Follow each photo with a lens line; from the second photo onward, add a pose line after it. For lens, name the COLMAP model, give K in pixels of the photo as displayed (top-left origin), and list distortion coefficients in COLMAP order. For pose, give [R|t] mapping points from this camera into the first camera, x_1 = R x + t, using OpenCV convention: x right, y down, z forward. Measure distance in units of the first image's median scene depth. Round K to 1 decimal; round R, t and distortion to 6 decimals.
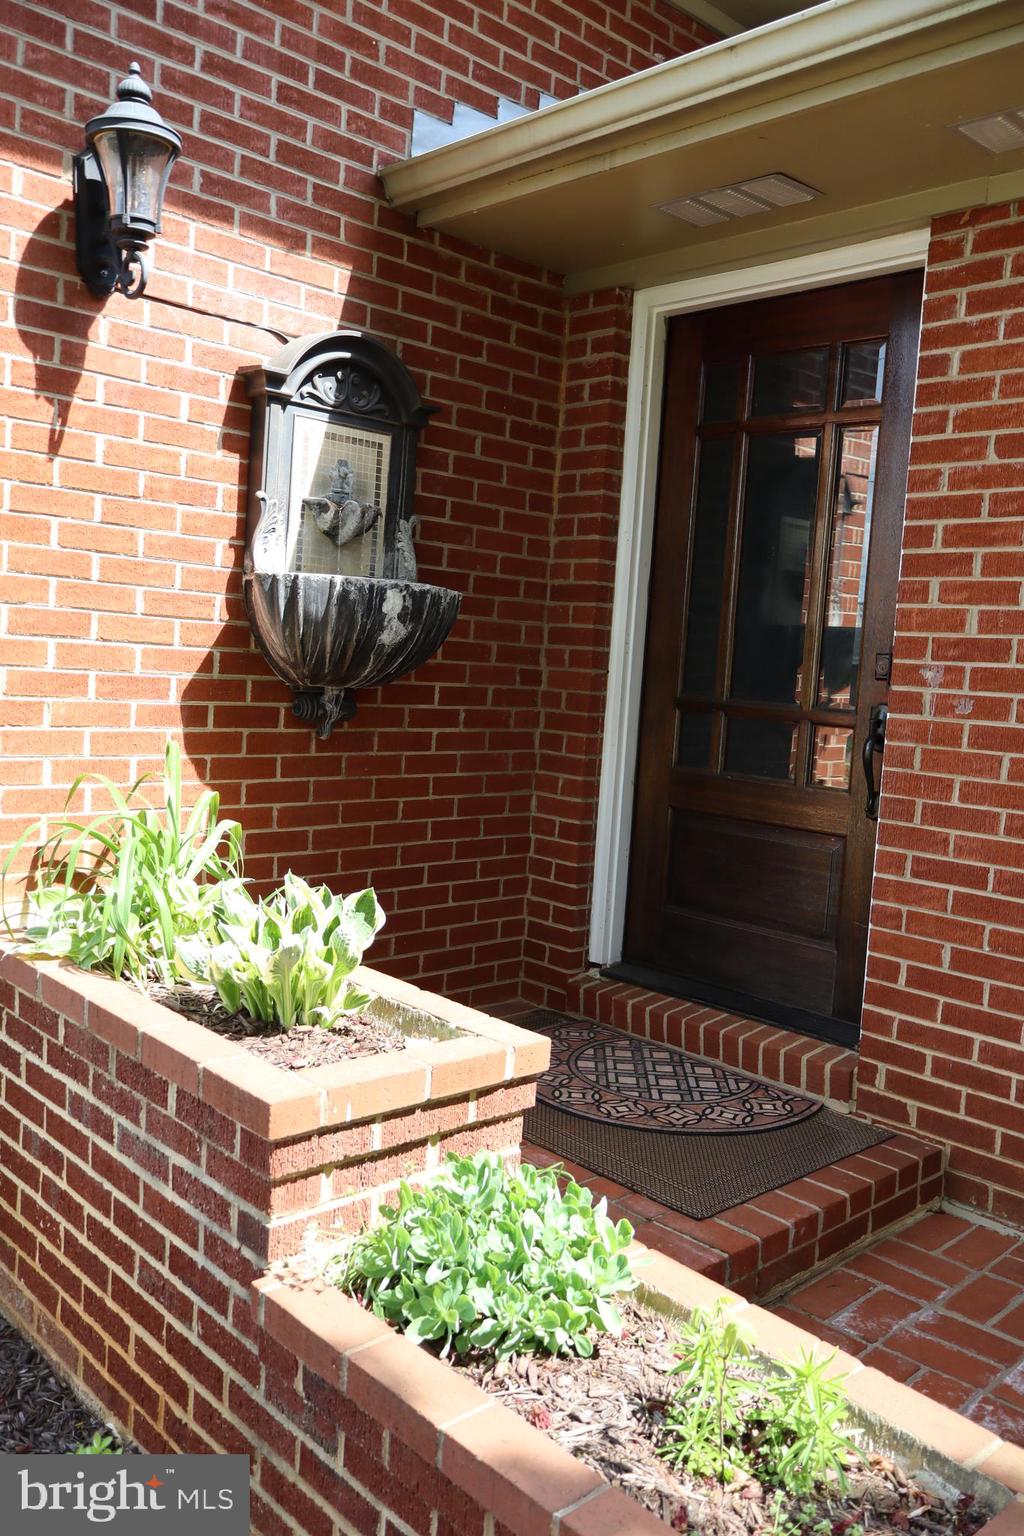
lens RADIAL K [[1264.0, 0, 508.2], [0, 1264.0, 766.7], [0, 0, 1]] dist [0.007398, 0.001868]
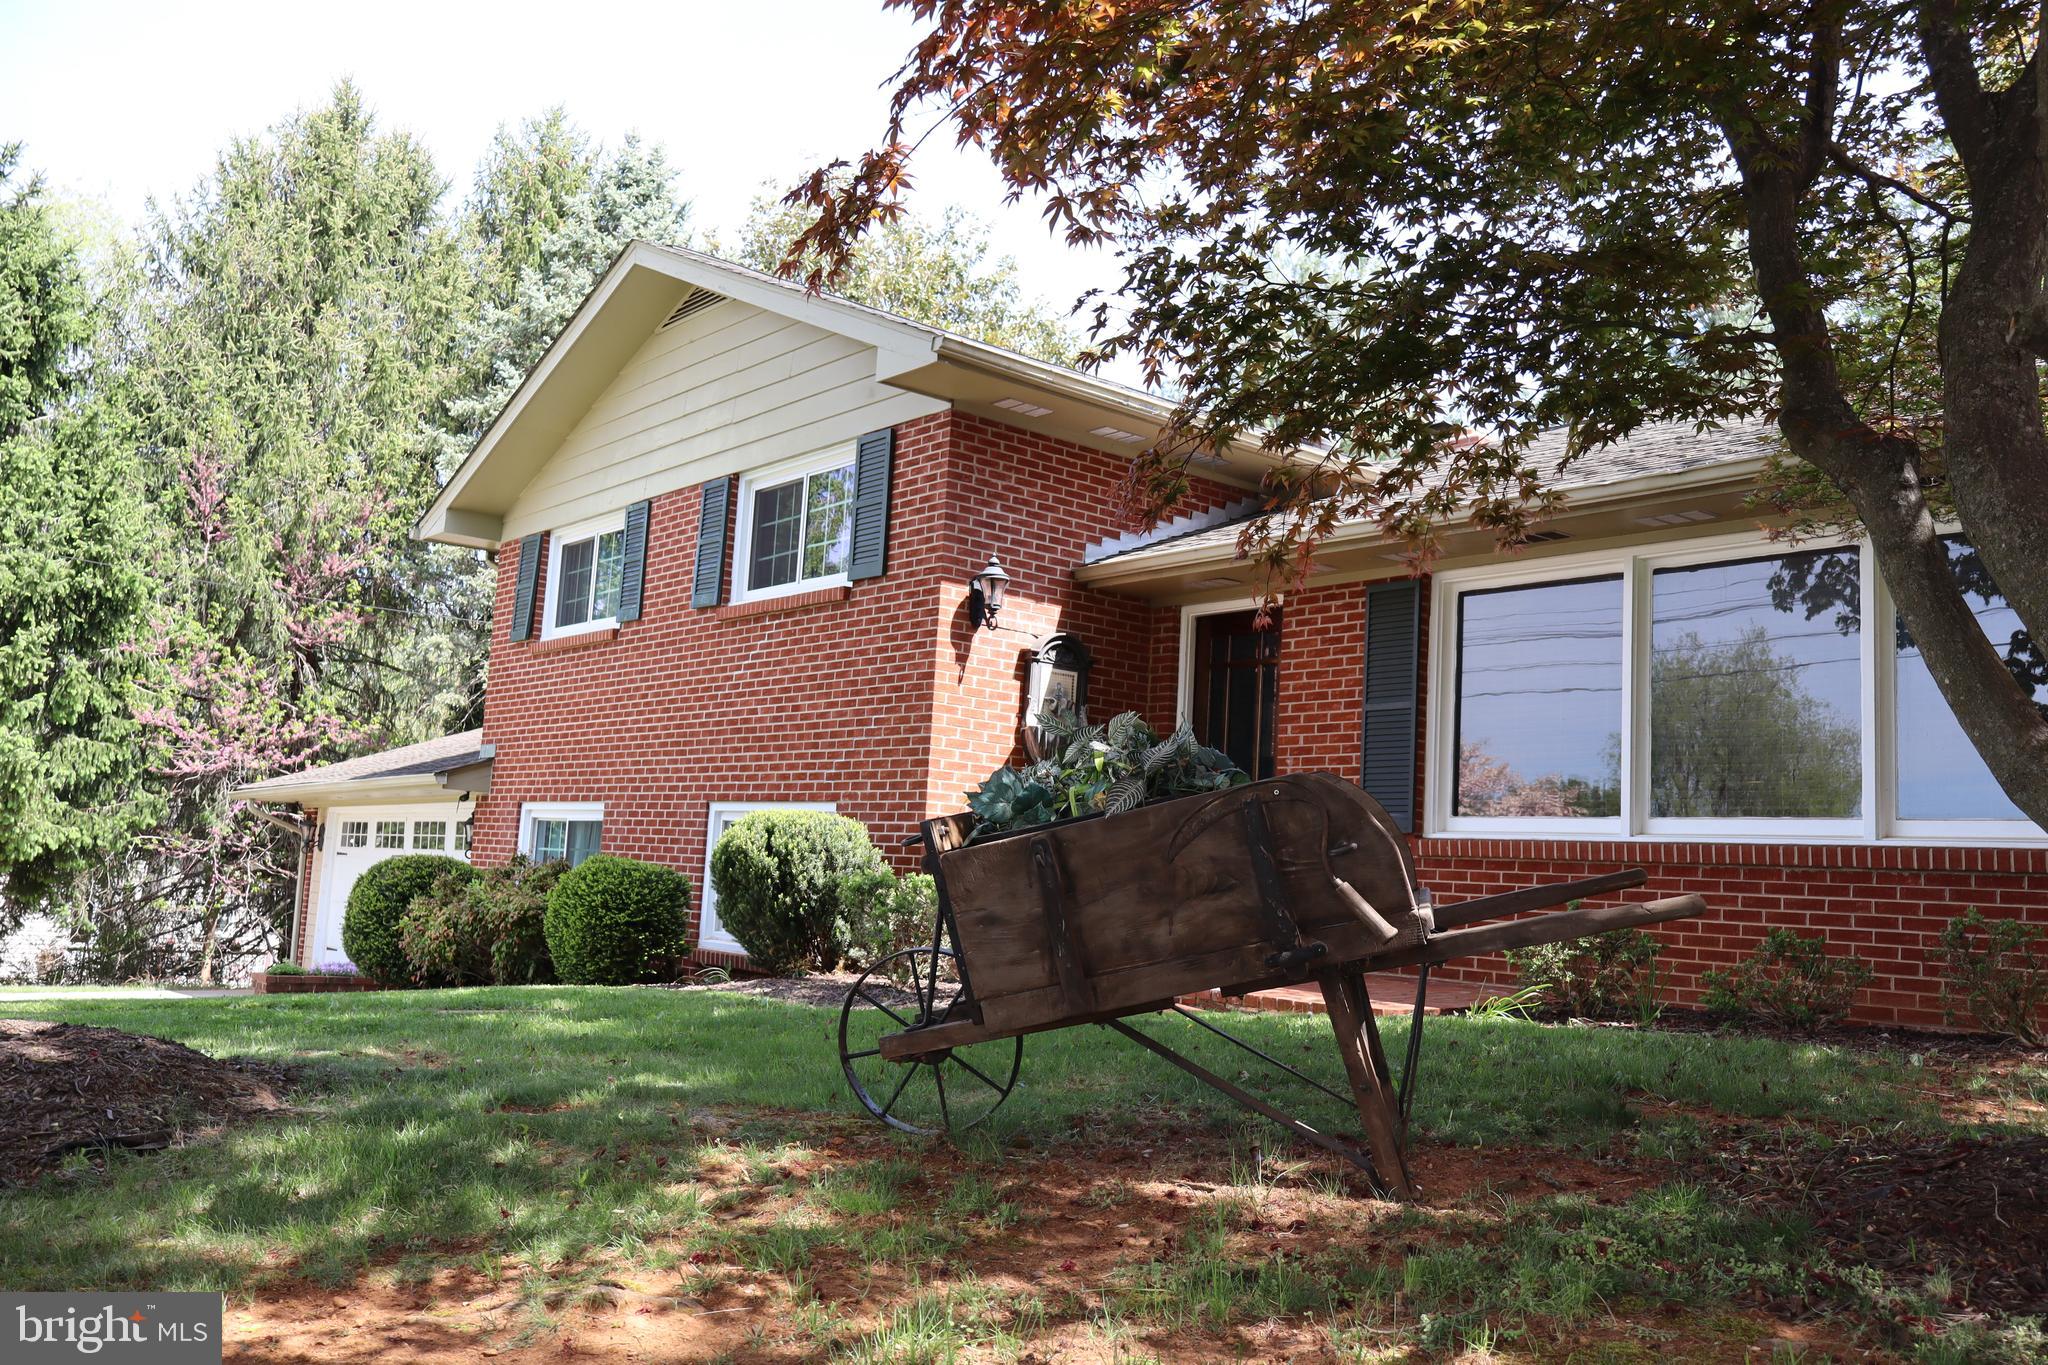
lens RADIAL K [[1685.4, 0, 1025.5], [0, 1685.4, 681.4], [0, 0, 1]] dist [0.007398, 0.001868]
pose [[0.996980, -0.013843, -0.076409, 0.060251], [-0.002904, 0.976648, -0.214828, 0.490165], [0.077599, 0.214401, 0.973658, -2.339996]]
